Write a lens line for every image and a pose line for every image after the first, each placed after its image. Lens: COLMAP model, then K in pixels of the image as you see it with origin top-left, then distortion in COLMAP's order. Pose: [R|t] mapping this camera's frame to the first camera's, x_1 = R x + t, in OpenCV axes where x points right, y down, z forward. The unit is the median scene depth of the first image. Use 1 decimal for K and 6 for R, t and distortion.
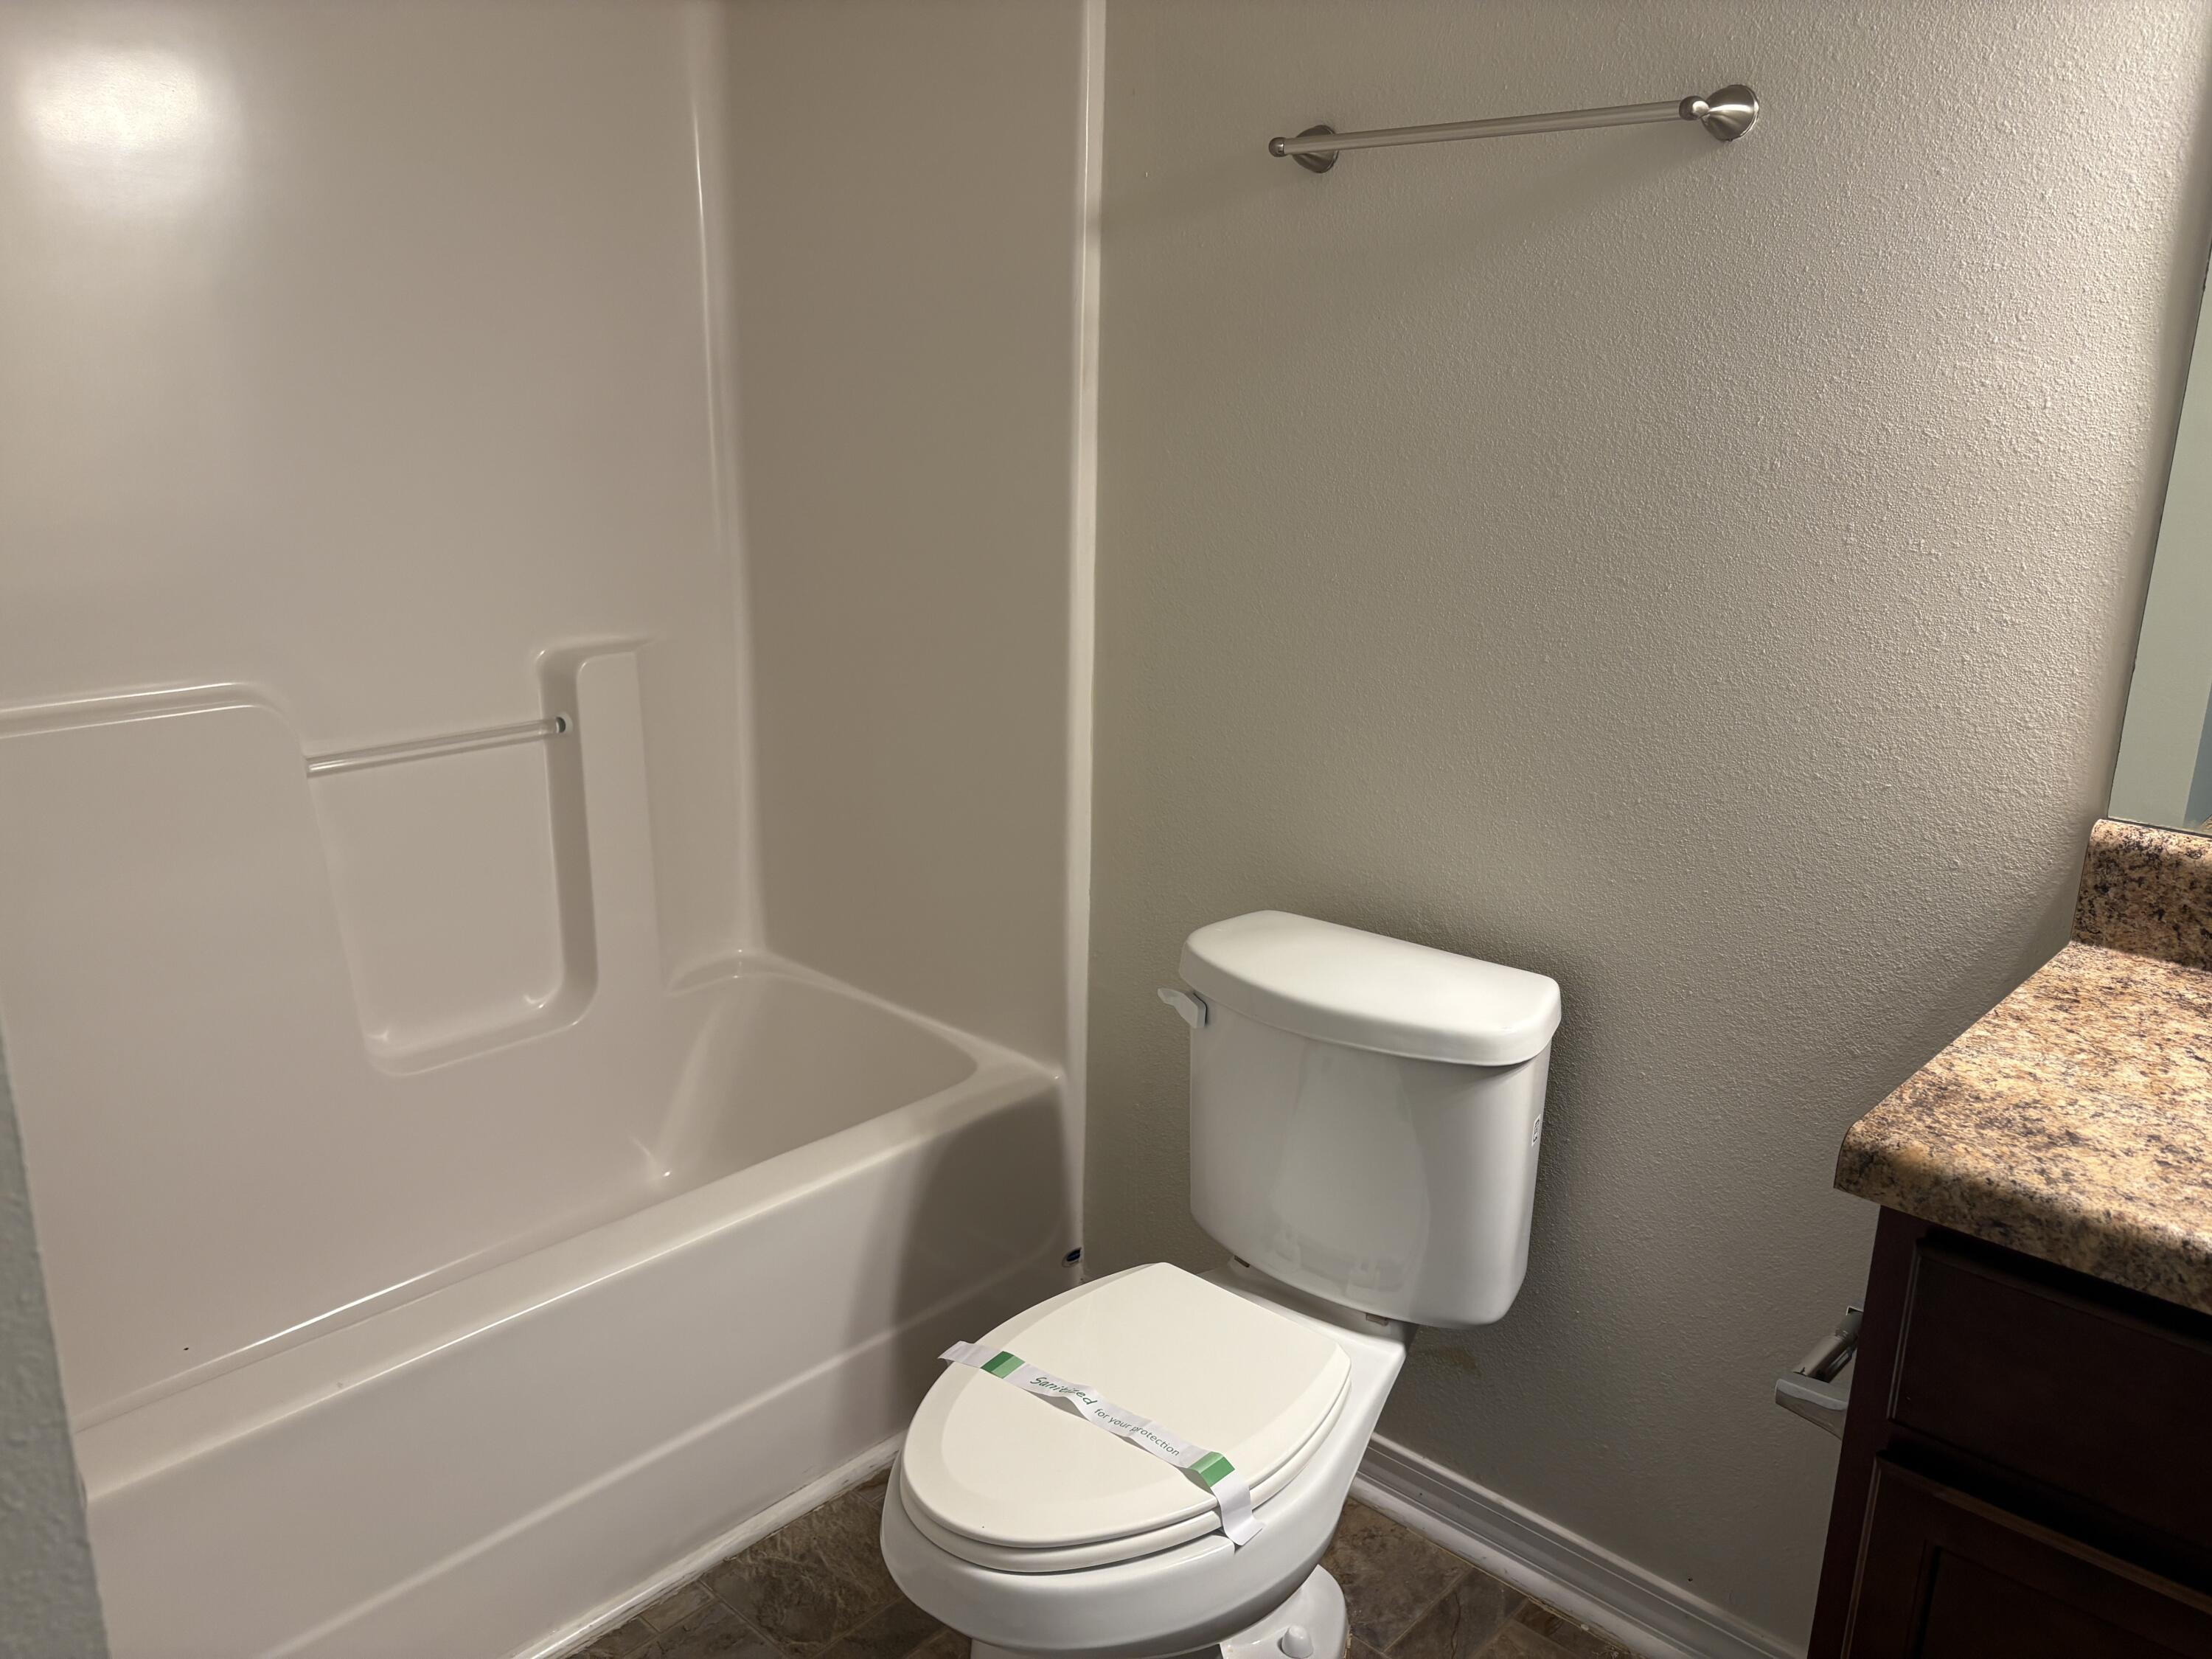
lens RADIAL K [[1667.2, 0, 1110.6], [0, 1667.2, 826.0], [0, 0, 1]] dist [0.044248, -0.047484]
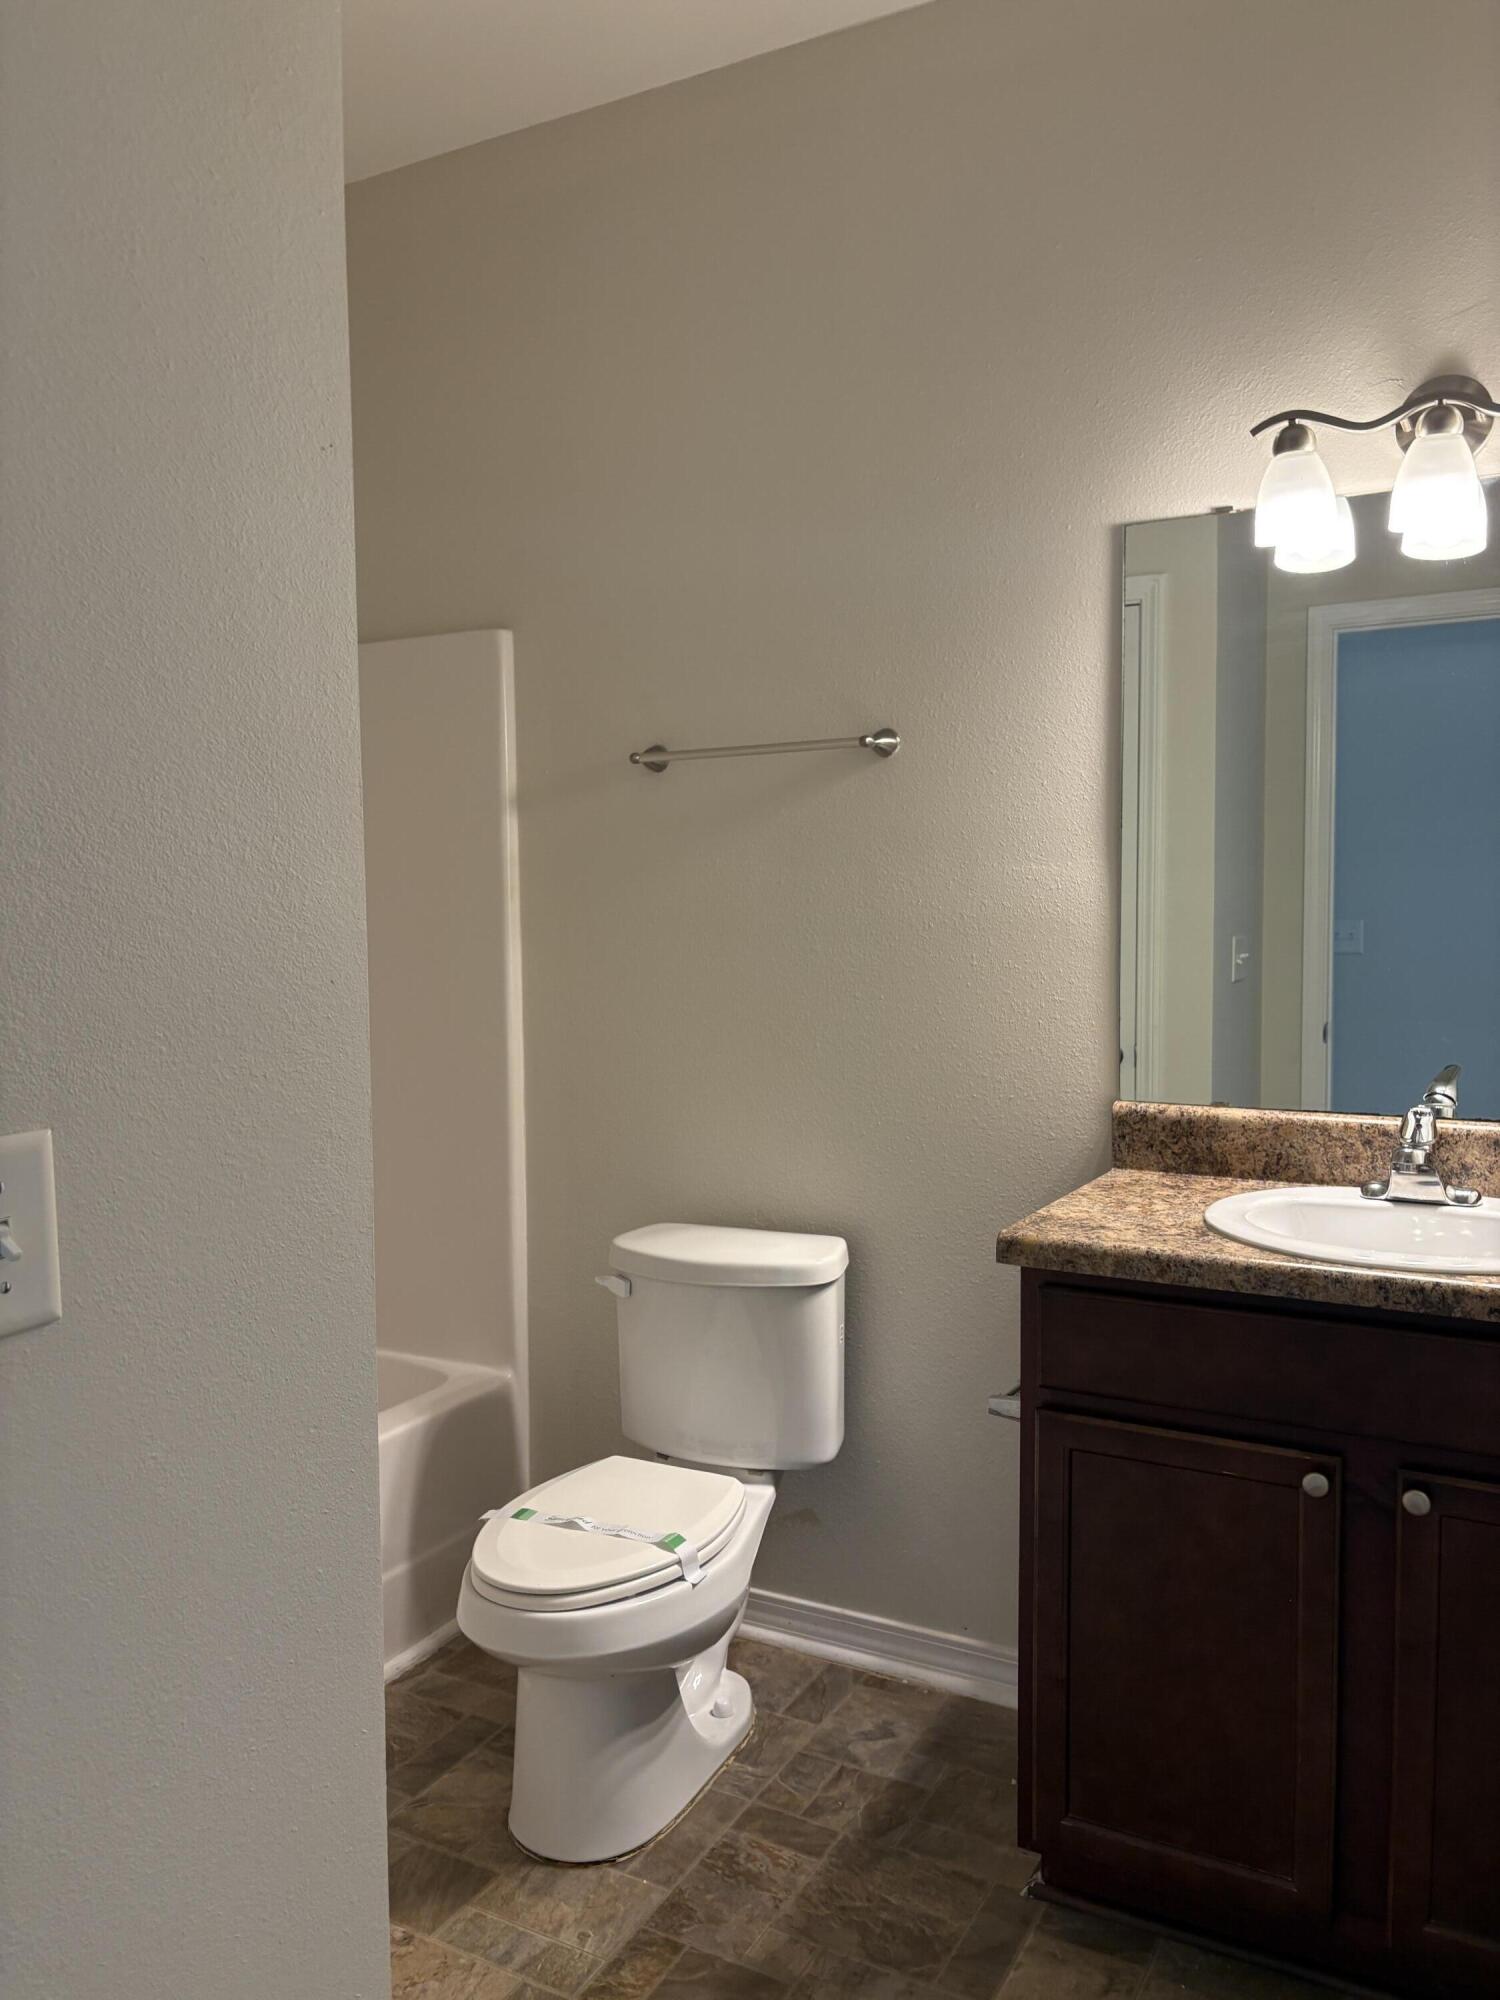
lens RADIAL K [[1525.1, 0, 726.6], [0, 1525.1, 1004.8], [0, 0, 1]] dist [0.072543, -0.068018]
pose [[0.974190, -0.045851, 0.221025, -0.174434], [0.090123, 0.976733, -0.194605, 0.158946], [-0.206960, 0.209502, 0.955655, -0.477343]]
